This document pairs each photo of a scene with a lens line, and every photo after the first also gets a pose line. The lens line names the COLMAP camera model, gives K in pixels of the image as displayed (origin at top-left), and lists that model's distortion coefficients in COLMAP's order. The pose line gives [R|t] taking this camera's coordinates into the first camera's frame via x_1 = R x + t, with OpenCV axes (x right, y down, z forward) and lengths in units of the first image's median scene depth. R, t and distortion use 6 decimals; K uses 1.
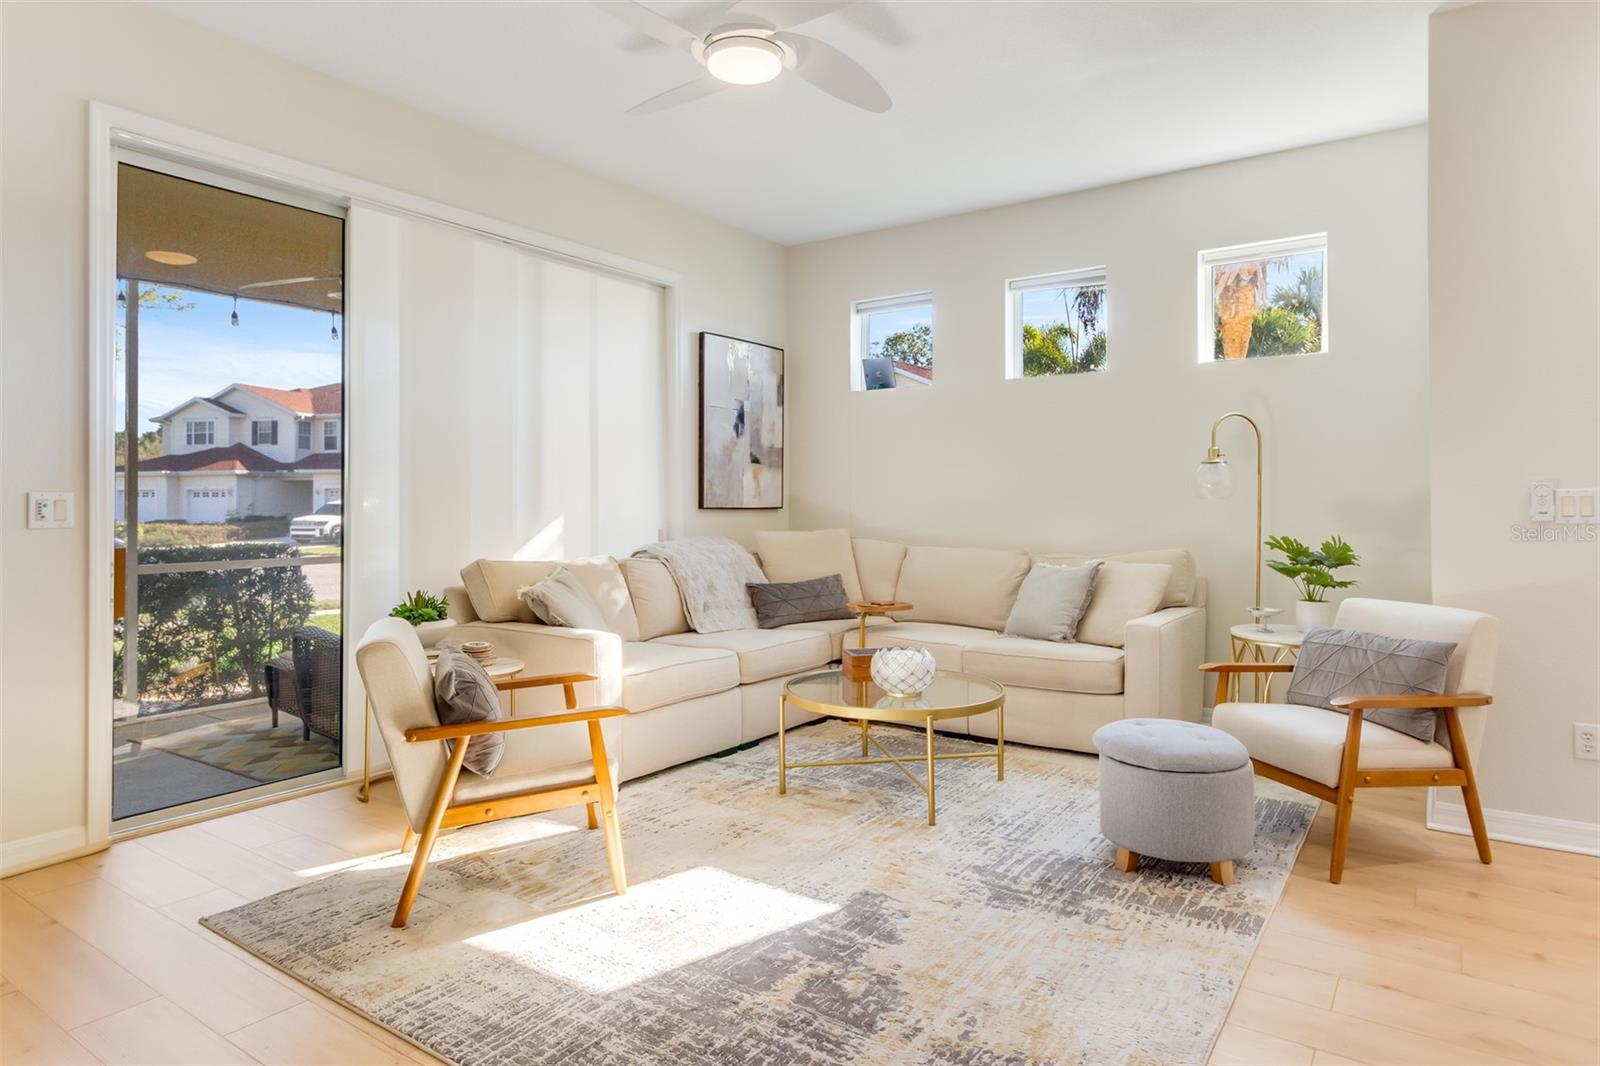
lens RADIAL K [[929.7, 0, 810.9], [0, 929.7, 506.7], [0, 0, 1]] dist [-0.003623, 0.000333]
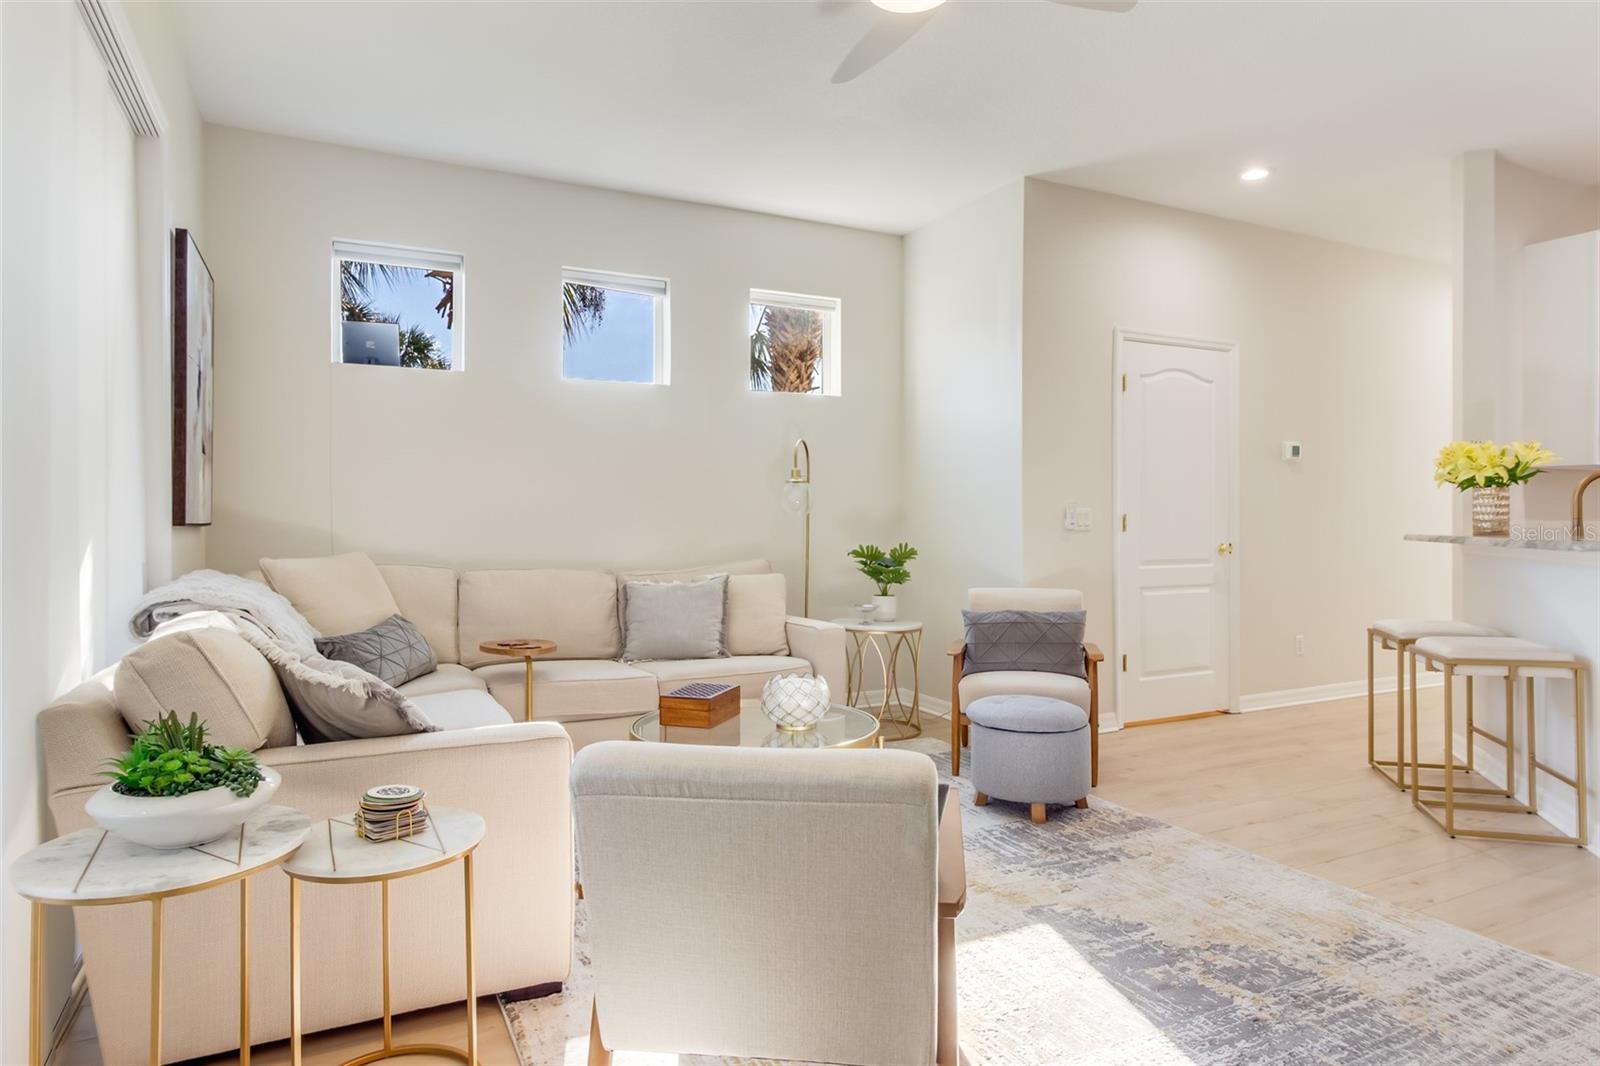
lens RADIAL K [[929.7, 0, 799.1], [0, 929.7, 529.6], [0, 0, 1]] dist [-0.003623, 0.000333]
pose [[0.480054, -0.009054, 0.877192, -0.926749], [0.002138, 0.999956, 0.009151, 0.000560], [-0.877236, -0.002517, 0.480052, 0.748895]]
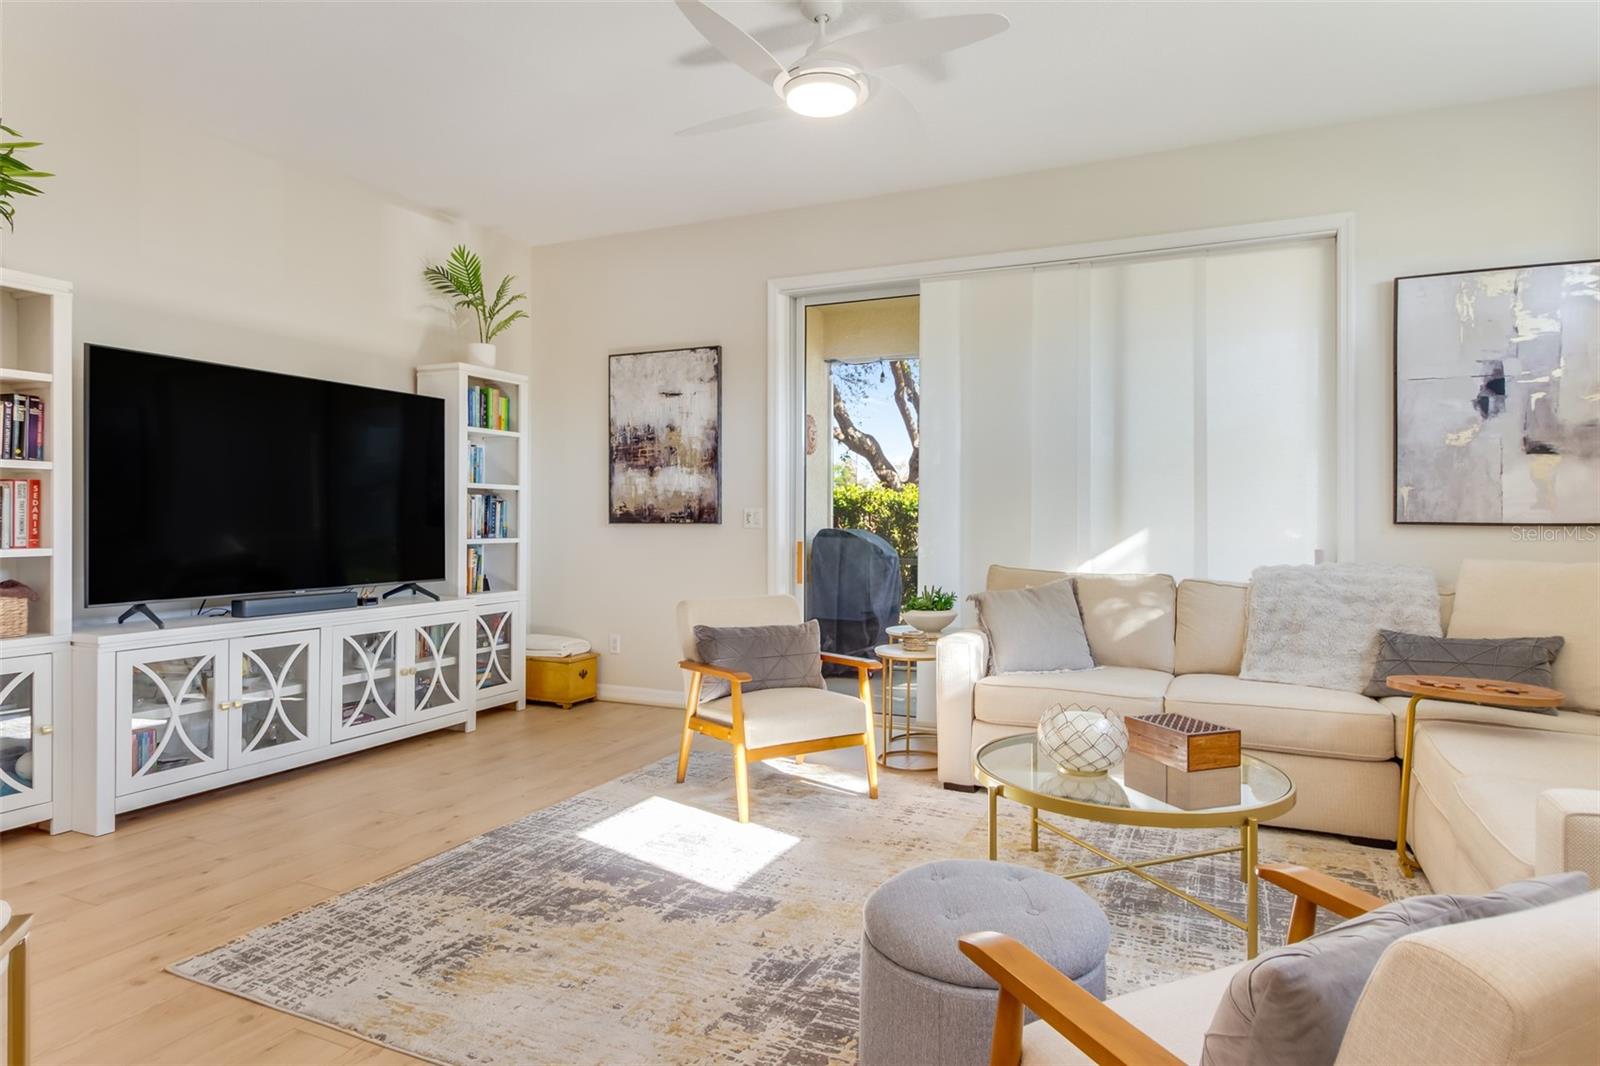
lens RADIAL K [[929.7, 0, 804.6], [0, 929.7, 522.7], [0, 0, 1]] dist [-0.003623, 0.000333]
pose [[0.174775, 0.008648, -0.984570, 1.058631], [-0.006447, 0.999950, 0.007638, -0.001938], [0.984587, 0.005012, 0.174822, 0.866121]]
